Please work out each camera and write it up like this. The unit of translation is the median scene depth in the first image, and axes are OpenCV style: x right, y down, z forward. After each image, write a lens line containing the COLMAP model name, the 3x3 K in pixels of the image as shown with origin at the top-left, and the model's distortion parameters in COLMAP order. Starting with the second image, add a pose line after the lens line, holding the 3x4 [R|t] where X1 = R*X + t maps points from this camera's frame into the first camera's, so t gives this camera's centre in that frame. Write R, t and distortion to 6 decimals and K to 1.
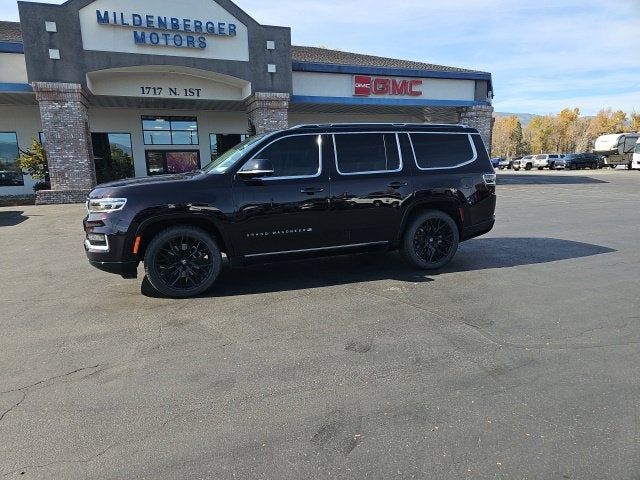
lens RADIAL K [[414.1, 0, 315.2], [0, 414.1, 240.7], [0, 0, 1]] dist [0.057783, -0.046671]
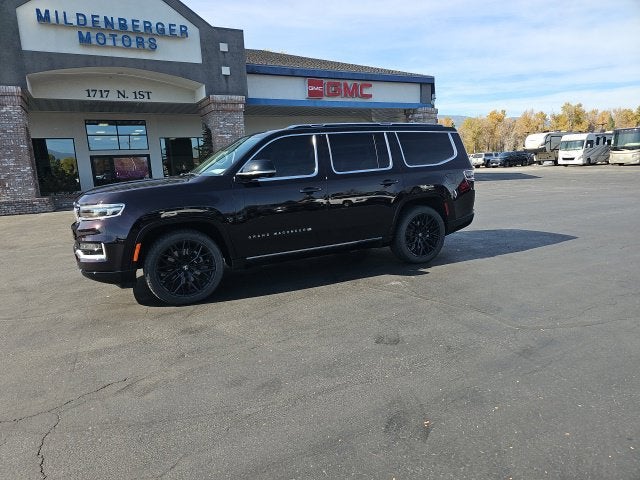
lens RADIAL K [[413.6, 0, 315.2], [0, 413.6, 237.8], [0, 0, 1]] dist [0.055864, -0.045018]
pose [[0.991597, -0.044318, 0.121538, -0.035206], [0.045835, 0.998902, -0.009716, 0.001392], [-0.120974, 0.015205, 0.992539, 0.001082]]
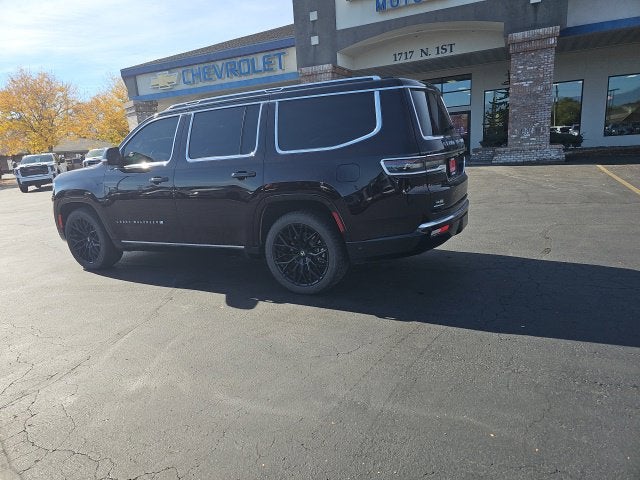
lens RADIAL K [[418.7, 0, 321.8], [0, 418.7, 239.4], [0, 0, 1]] dist [0.052007, -0.042148]
pose [[0.694391, 0.134679, -0.706882, 0.261254], [-0.073028, 0.990447, 0.116968, -0.036094], [0.715883, -0.029599, 0.697593, 0.172785]]
